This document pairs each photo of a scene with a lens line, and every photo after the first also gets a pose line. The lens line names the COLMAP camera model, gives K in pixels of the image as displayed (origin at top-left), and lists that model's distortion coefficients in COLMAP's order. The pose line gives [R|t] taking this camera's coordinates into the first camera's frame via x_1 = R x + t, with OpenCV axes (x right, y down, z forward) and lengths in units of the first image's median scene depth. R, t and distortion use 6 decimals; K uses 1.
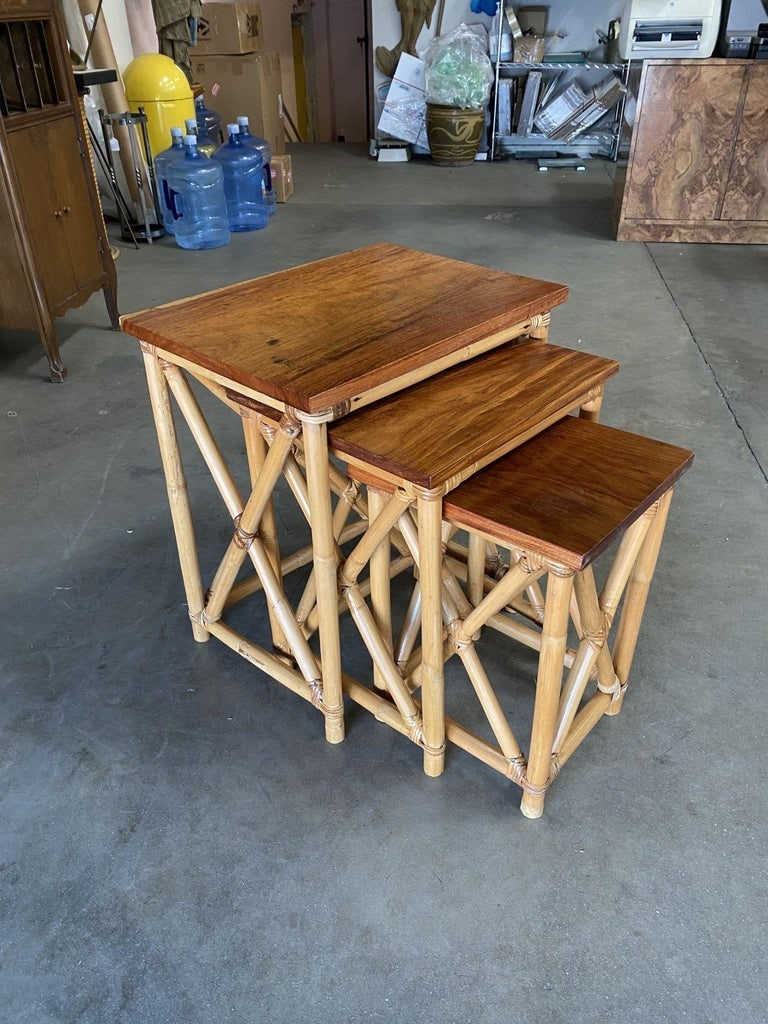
lens RADIAL K [[789.2, 0, 376.9], [0, 789.2, 521.4], [0, 0, 1]] dist [0.014107, -0.006033]
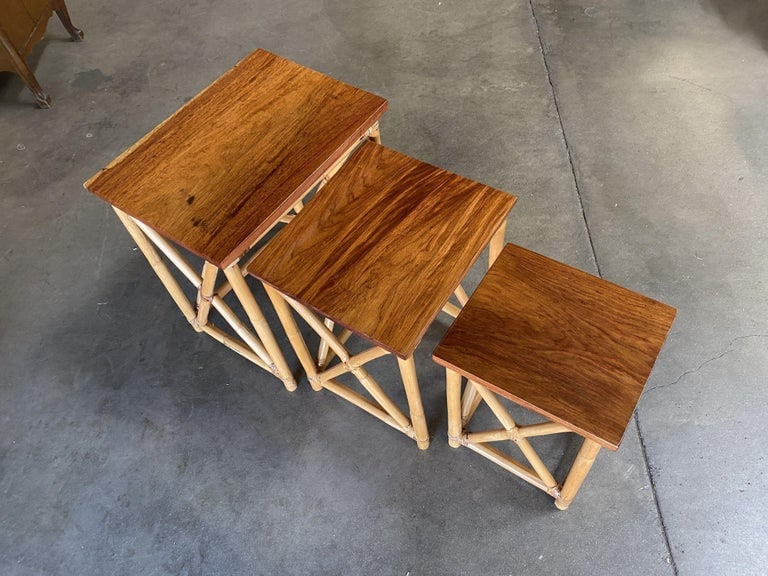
lens RADIAL K [[591.9, 0, 384.0], [0, 591.9, 288.0], [0, 0, 1]] dist [0.014107, -0.006033]
pose [[0.986529, -0.162048, 0.022390, 0.056886], [0.142809, 0.919872, 0.365297, -0.136769], [-0.079792, -0.357178, 0.930622, -0.046782]]
